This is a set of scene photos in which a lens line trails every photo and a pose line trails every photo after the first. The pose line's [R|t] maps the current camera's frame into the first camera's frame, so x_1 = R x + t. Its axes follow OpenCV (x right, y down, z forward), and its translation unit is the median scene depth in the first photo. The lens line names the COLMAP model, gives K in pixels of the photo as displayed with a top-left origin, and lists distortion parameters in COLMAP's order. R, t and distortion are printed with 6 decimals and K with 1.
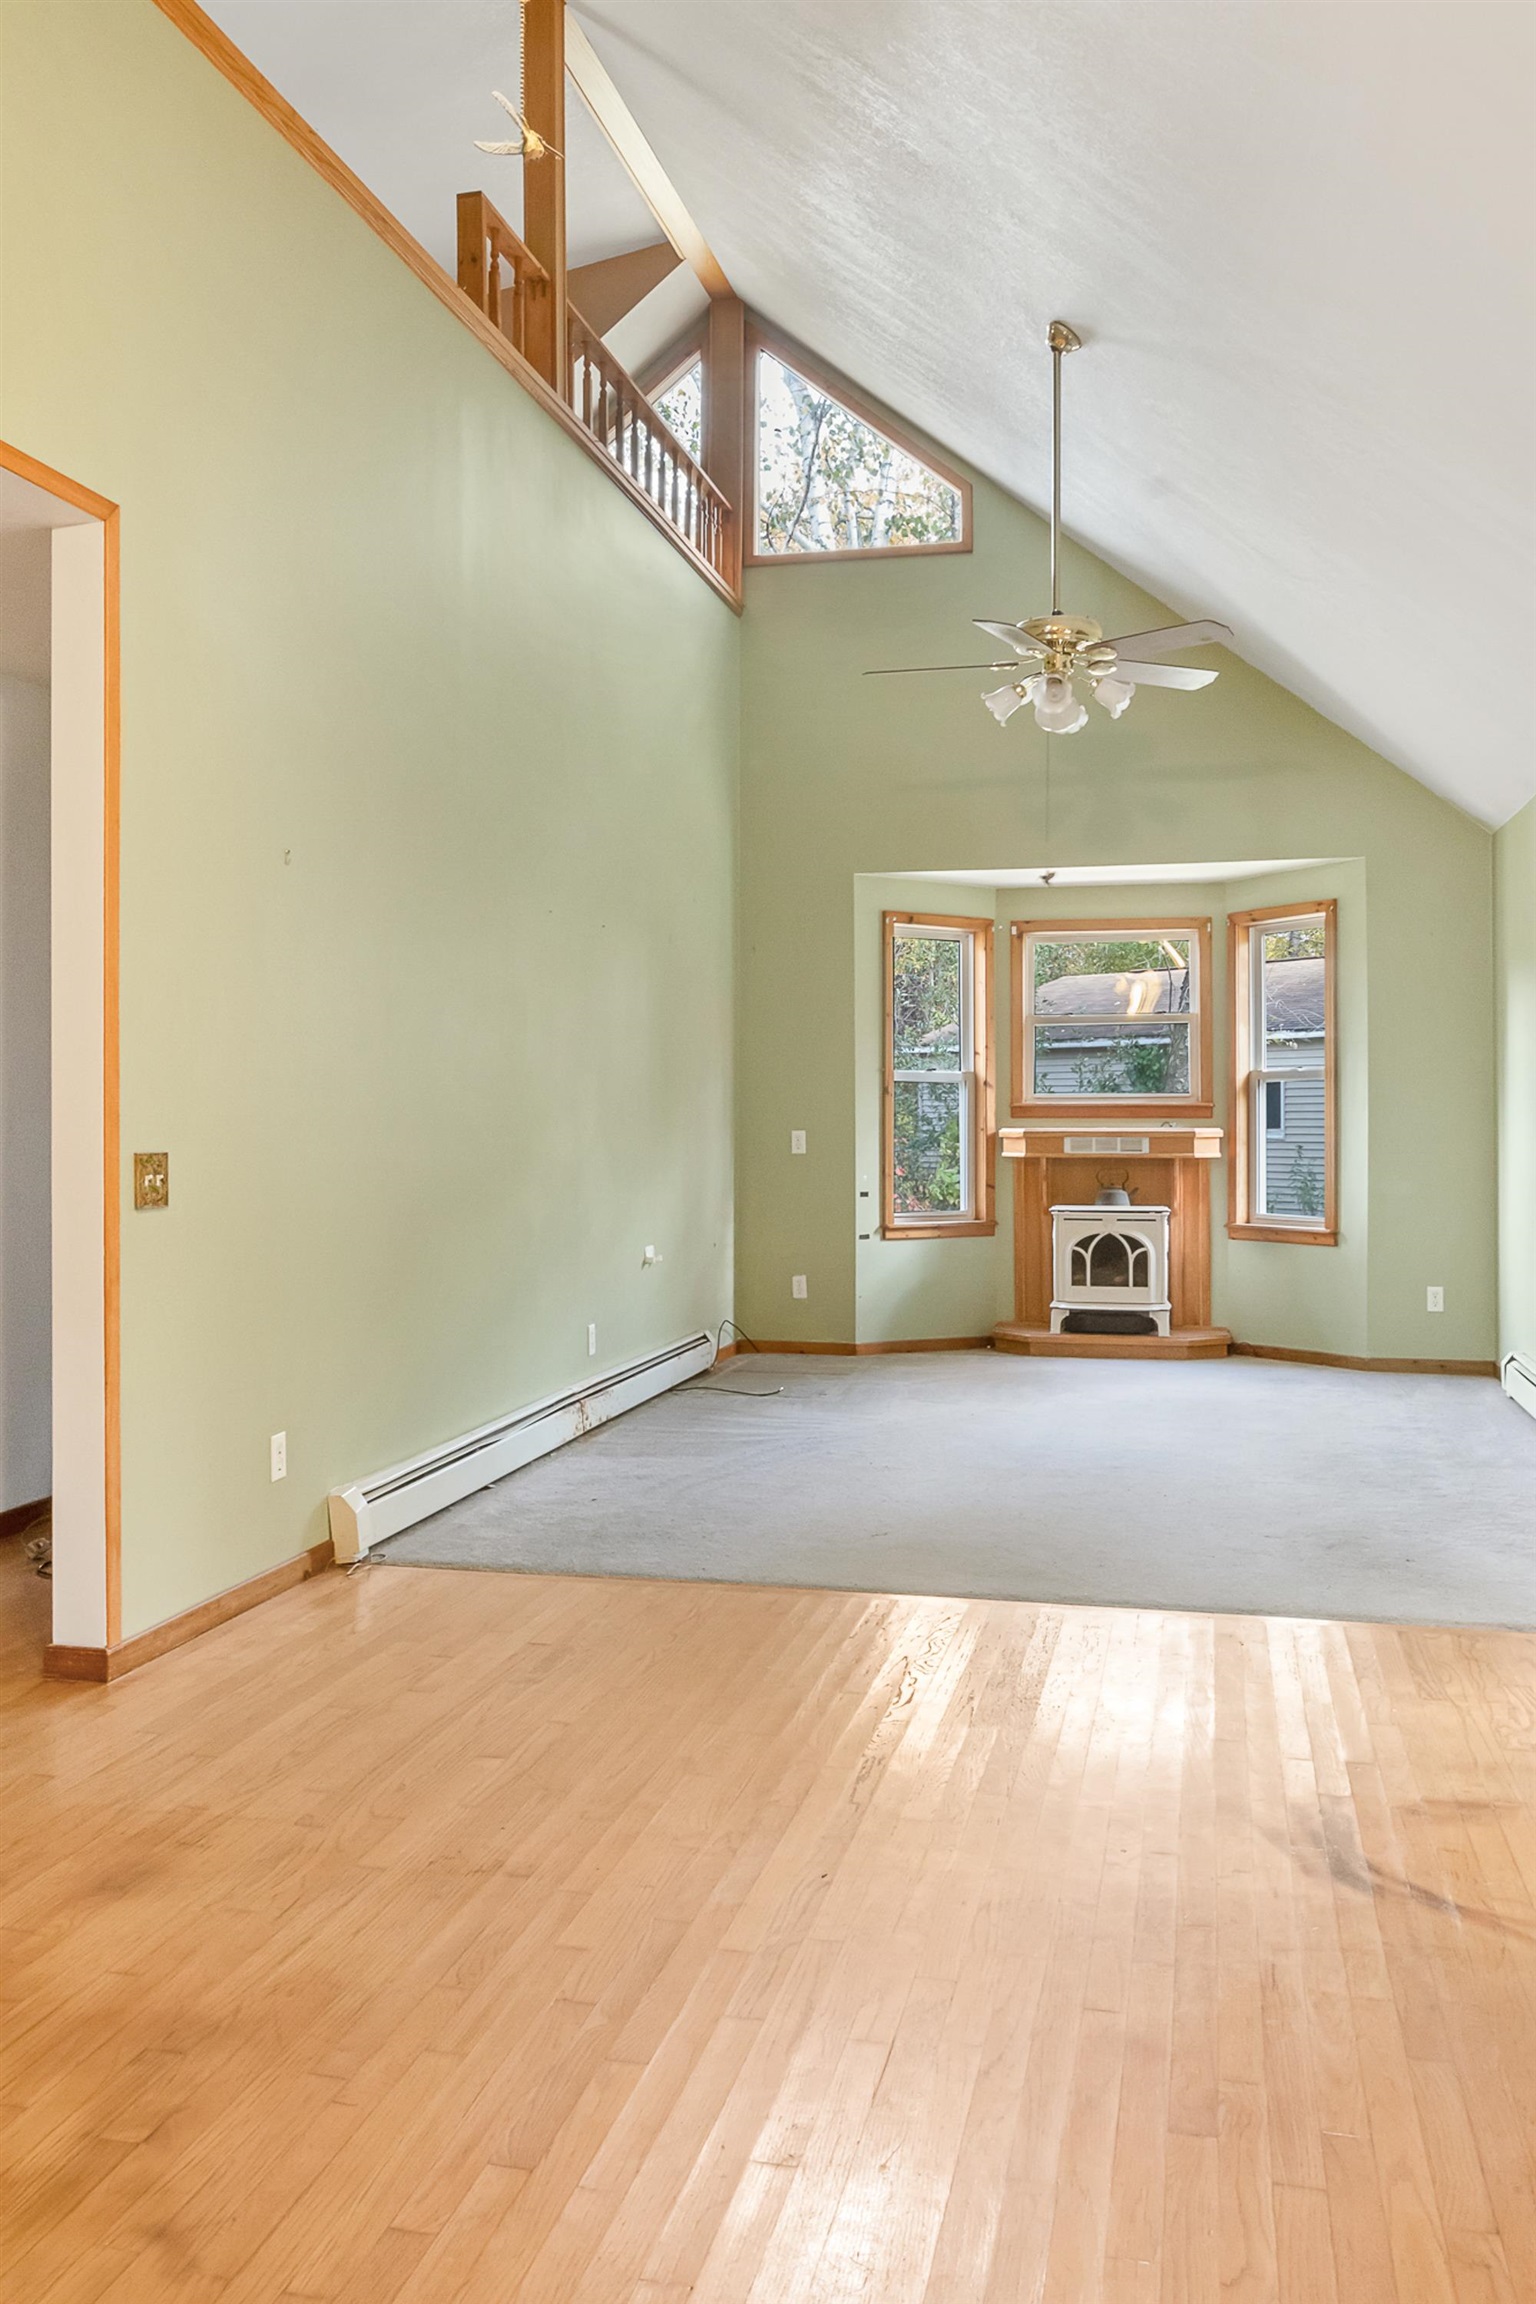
lens RADIAL K [[1776.7, 0, 767.2], [0, 1776.7, 1145.0], [0, 0, 1]] dist [-0.054865, -0.001351]
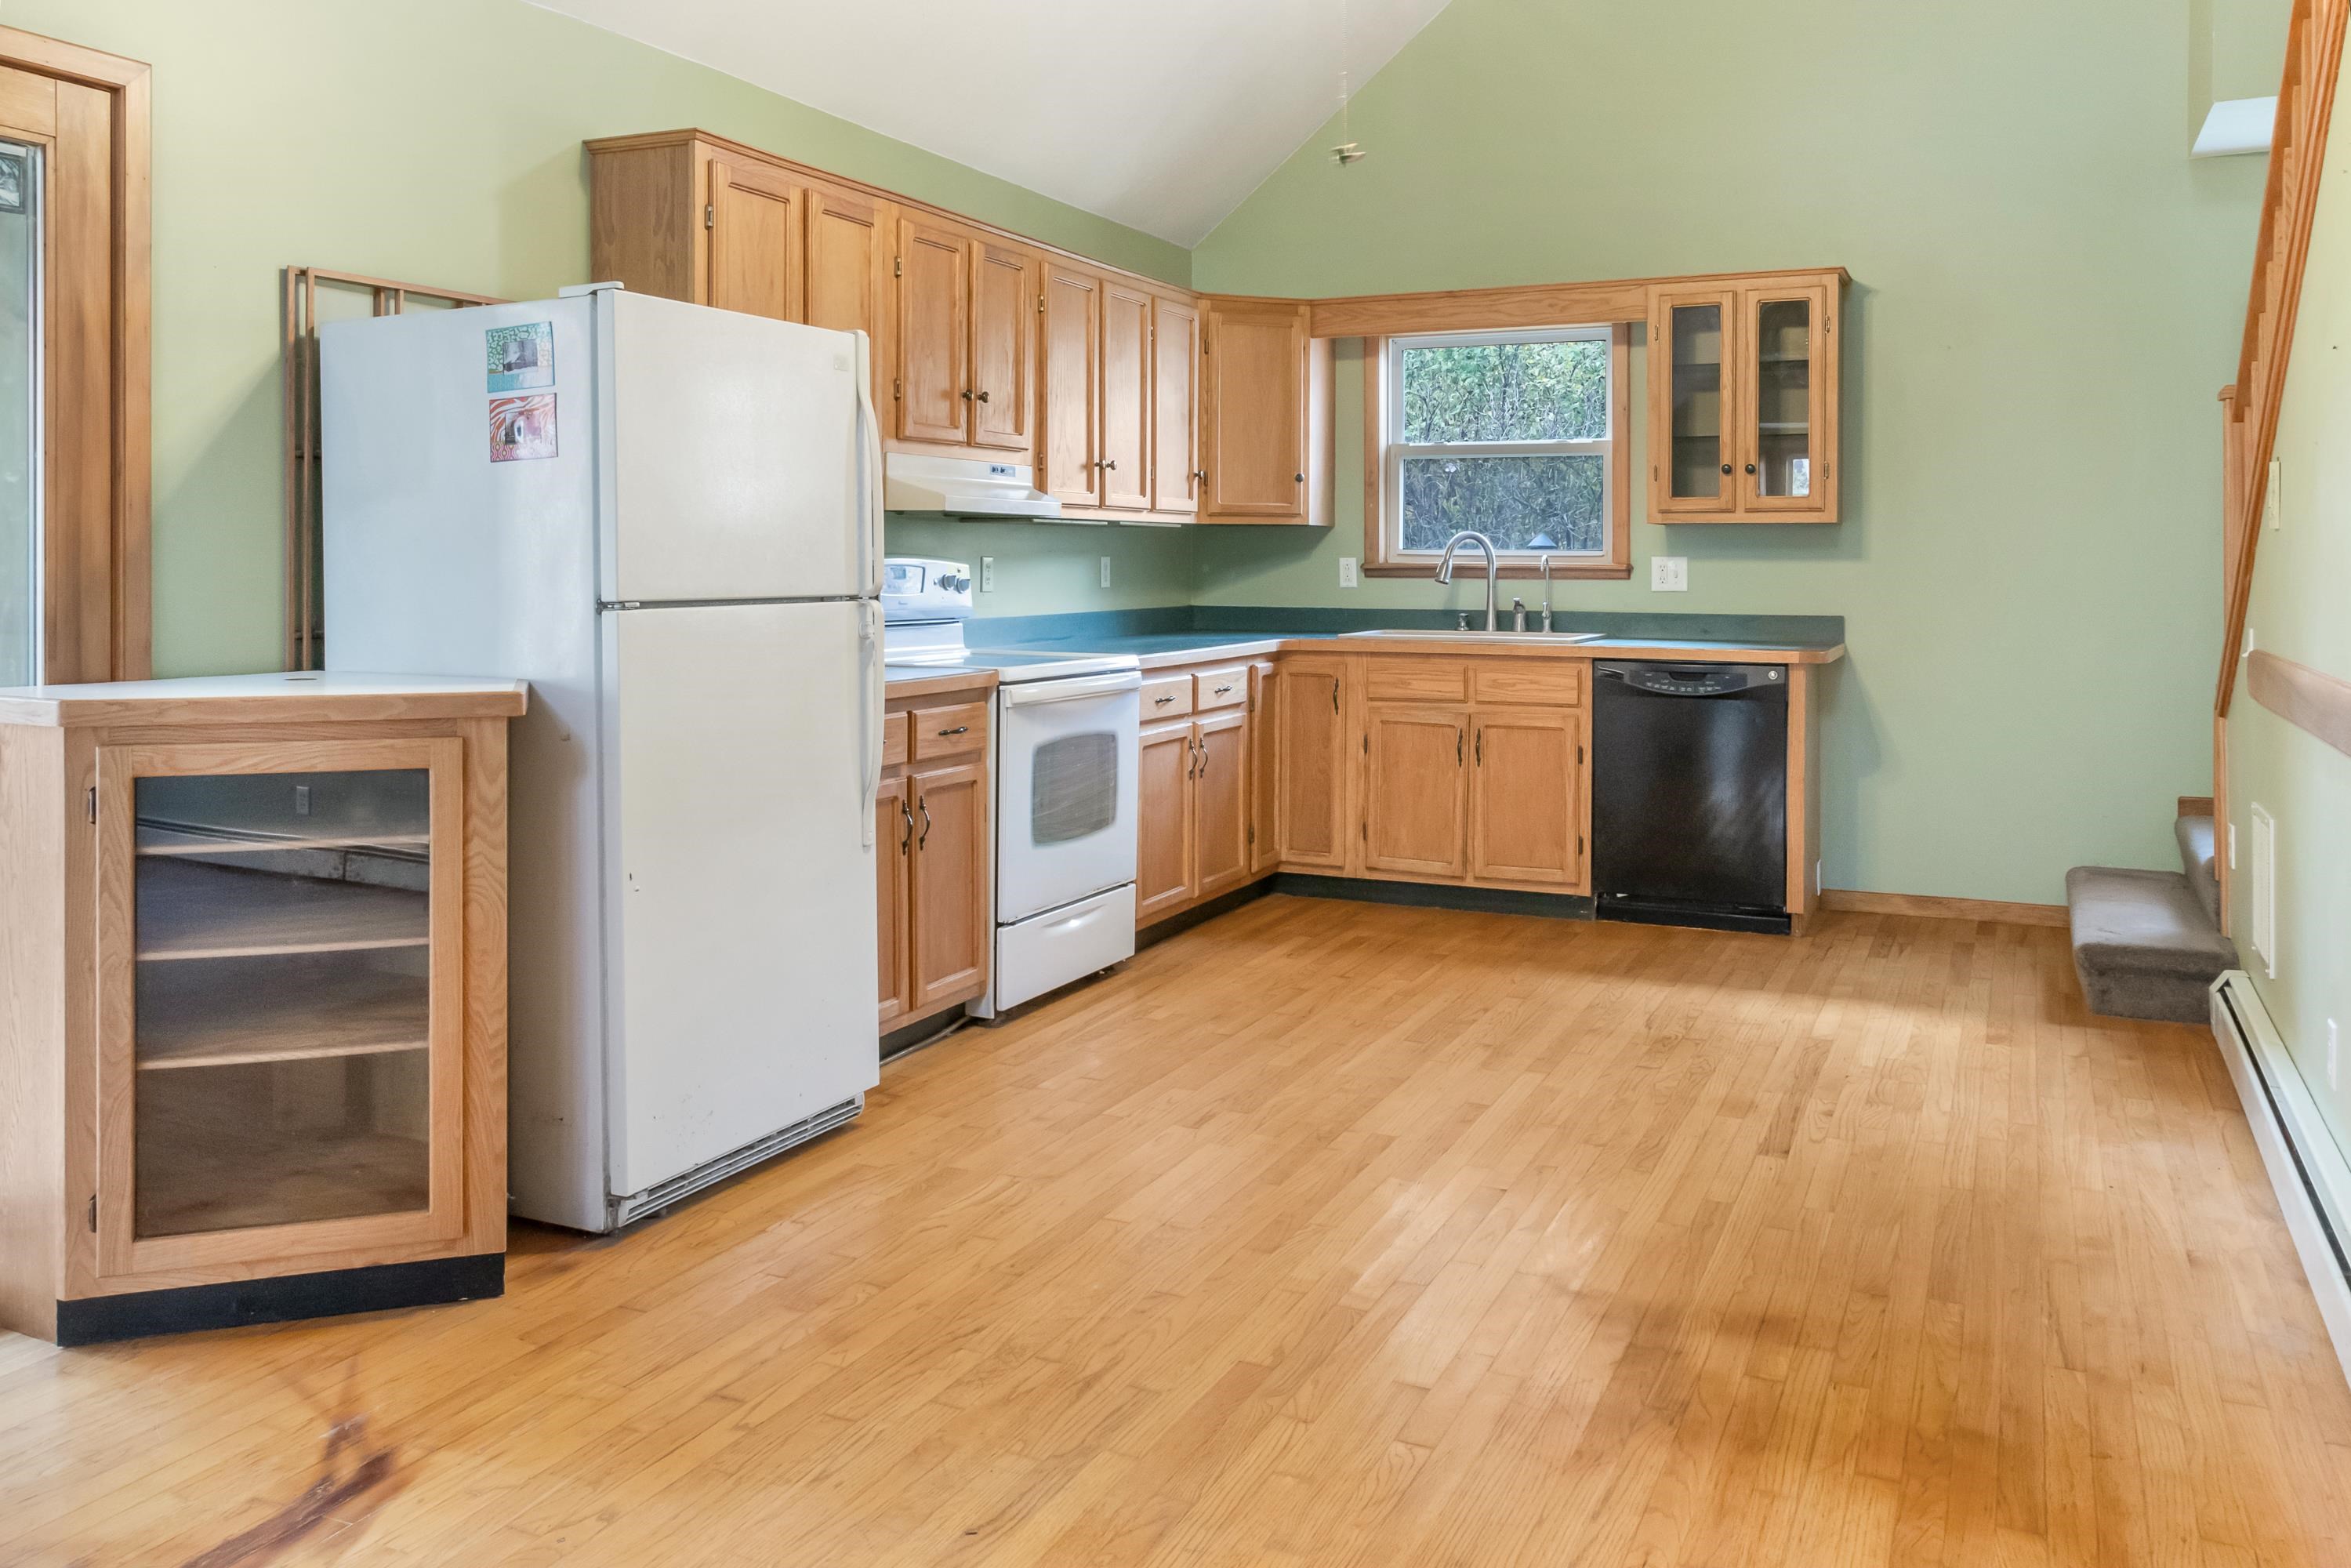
lens RADIAL K [[1789.1, 0, 1208.4], [0, 1789.1, 575.6], [0, 0, 1]] dist [-0.003121, 0.014574]
pose [[-0.980340, -0.007416, 0.197176, -0.235497], [-0.002665, 0.999700, 0.024348, -0.034692], [-0.197297, 0.023343, -0.980066, 1.815266]]
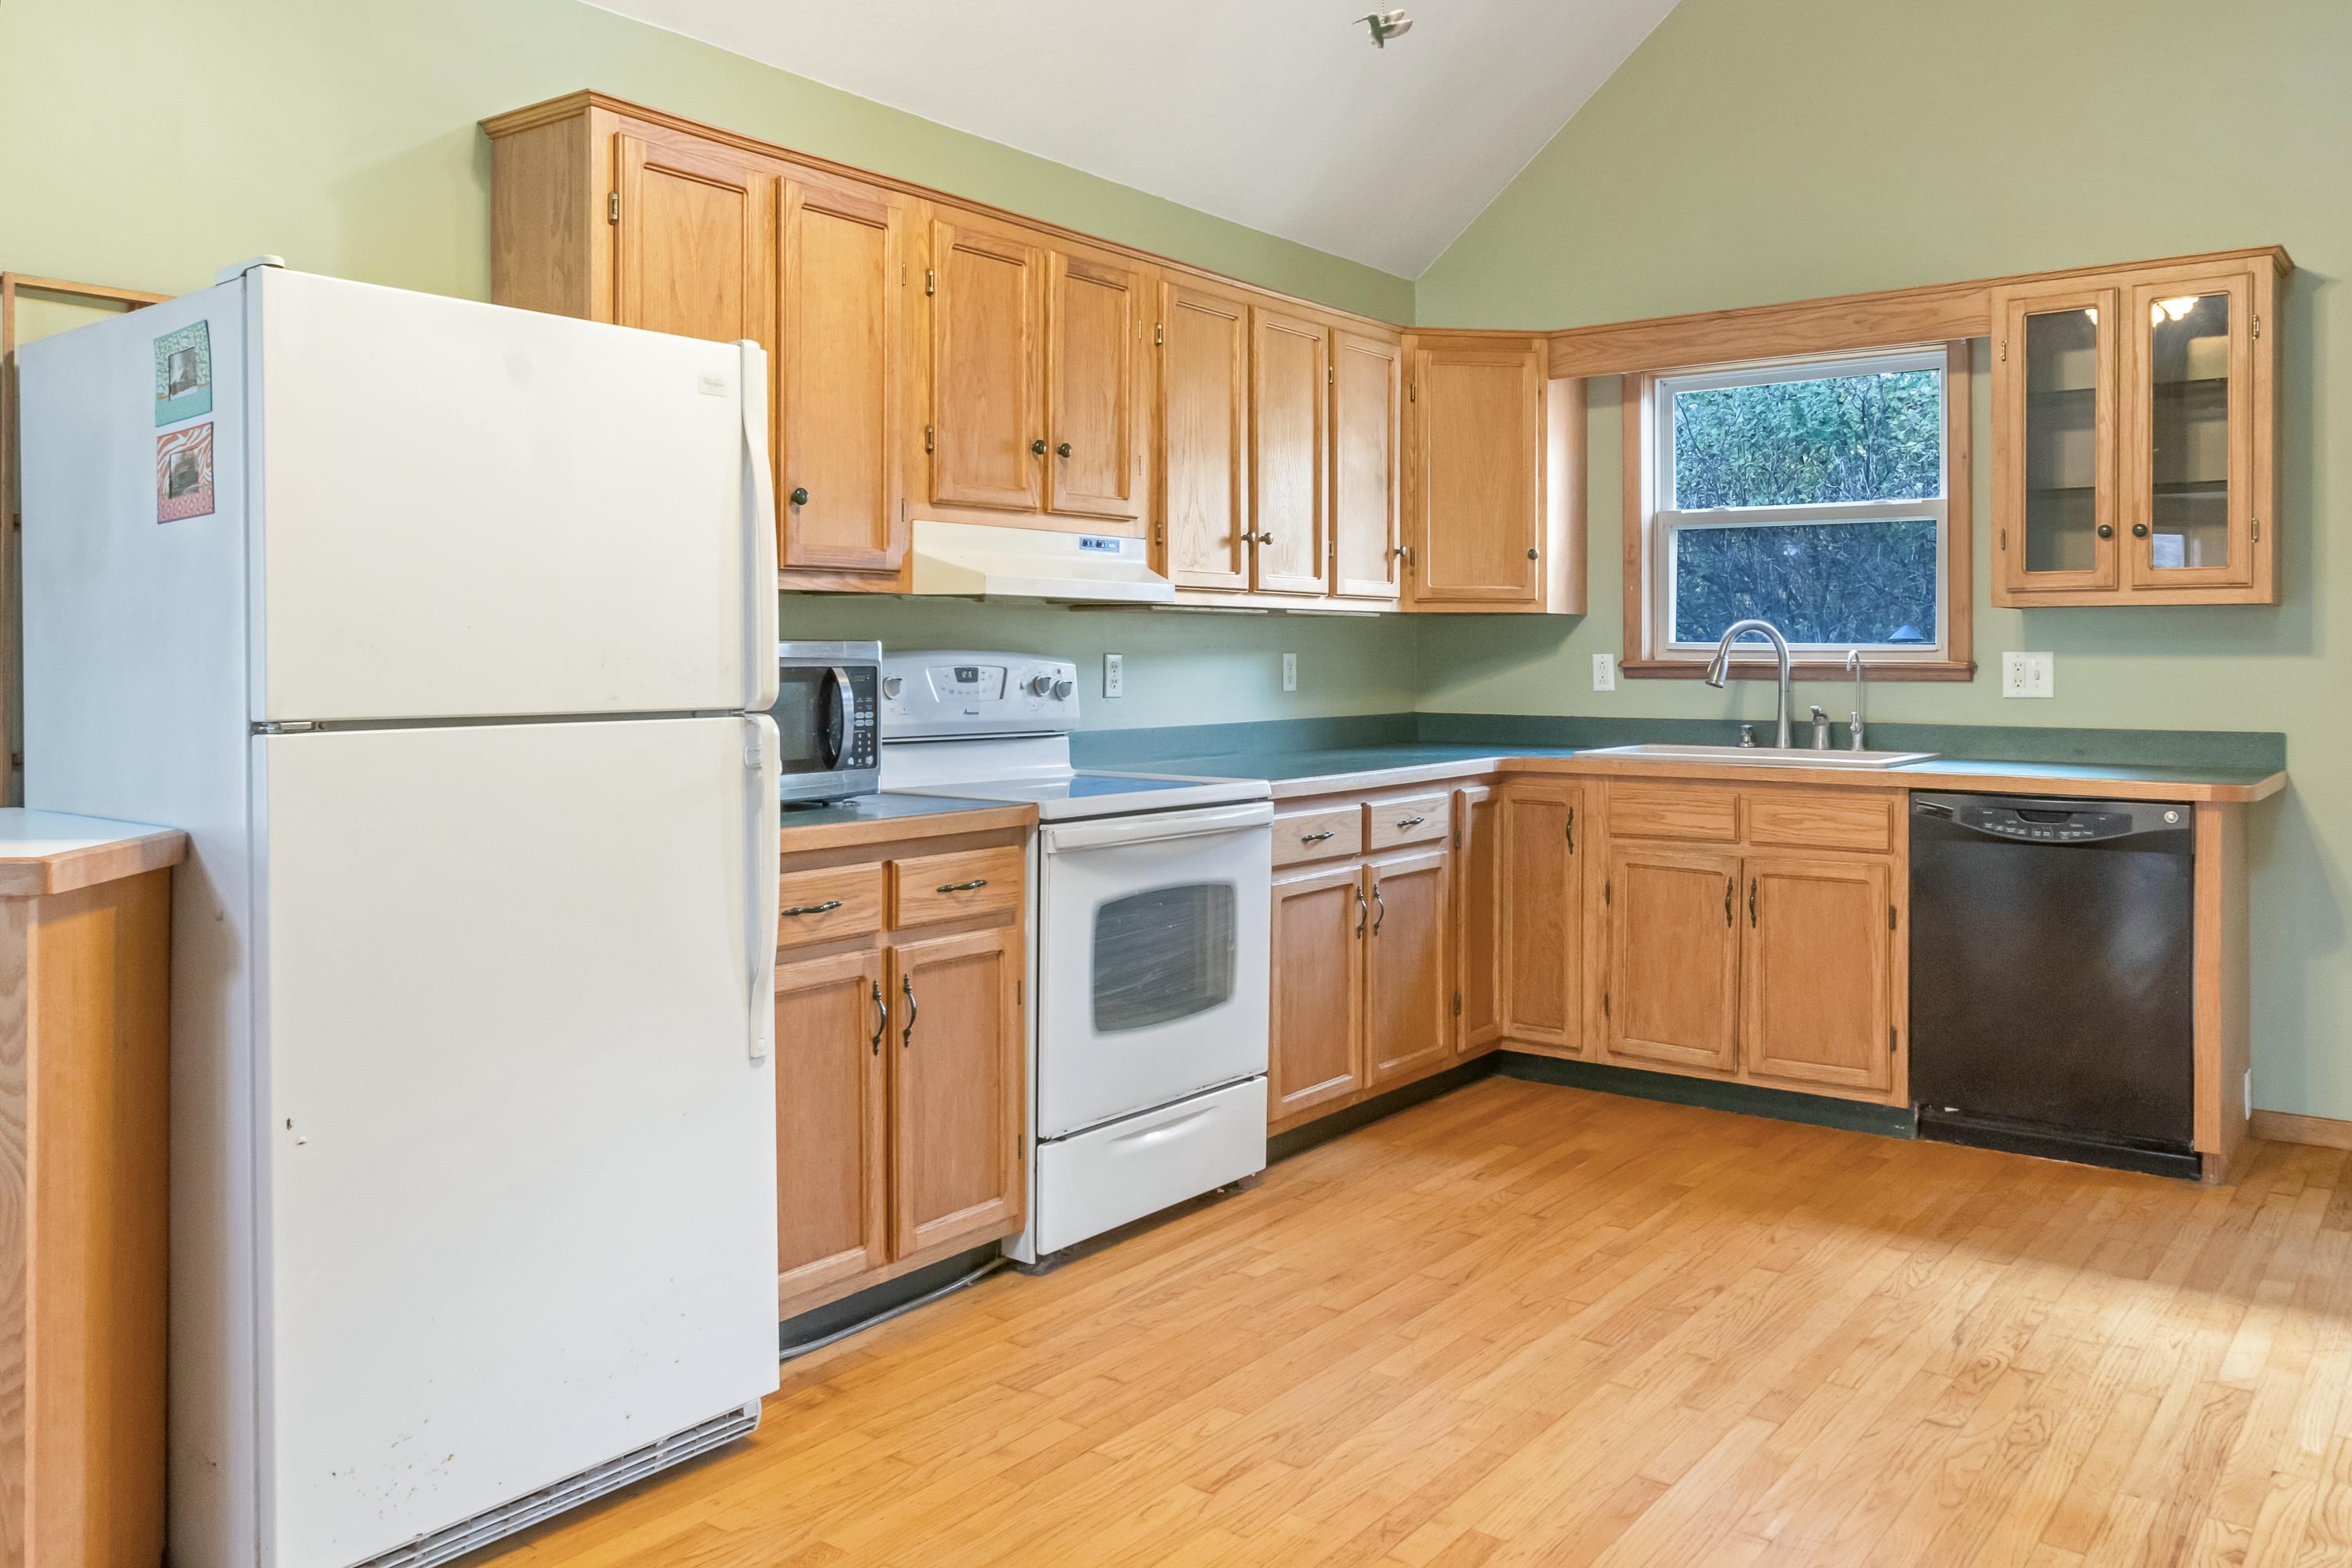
lens RADIAL K [[1789.8, 0, 1208.7], [0, 1789.8, 661.6], [0, 0, 1]] dist [-0.003121, 0.014574]
pose [[-0.917188, -0.004990, 0.398424, -0.333192], [0.002634, 0.999824, 0.018585, -0.028604], [-0.398447, 0.018095, -0.917013, 1.304381]]
